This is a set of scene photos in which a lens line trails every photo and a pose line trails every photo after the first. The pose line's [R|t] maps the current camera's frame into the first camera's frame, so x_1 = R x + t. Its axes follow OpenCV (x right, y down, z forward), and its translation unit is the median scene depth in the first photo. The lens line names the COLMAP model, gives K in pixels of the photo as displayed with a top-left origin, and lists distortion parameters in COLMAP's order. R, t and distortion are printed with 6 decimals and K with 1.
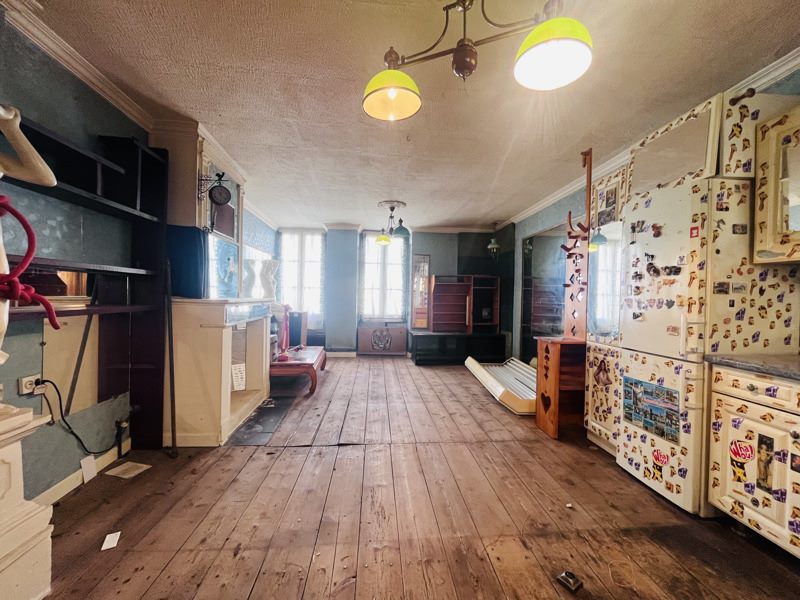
lens RADIAL K [[322.4, 0, 399.6], [0, 322.4, 300.5], [0, 0, 1]] dist [-0.000014, 0.000052]
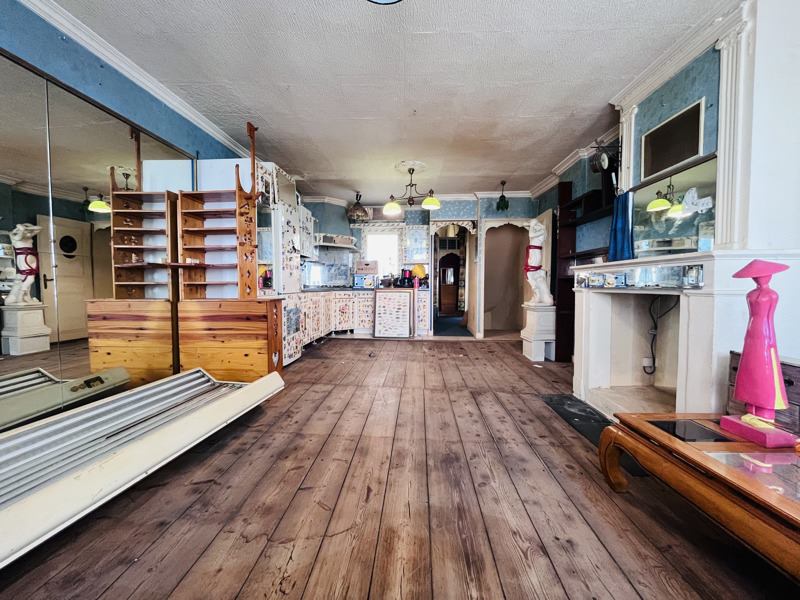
lens RADIAL K [[322.4, 0, 399.1], [0, 322.4, 297.9], [0, 0, 1]] dist [-0.000014, 0.000052]
pose [[-0.990268, -0.027913, 0.136345, -0.060603], [-0.020614, 0.998293, 0.054654, 0.040622], [-0.137638, 0.051312, -0.989153, 1.516050]]
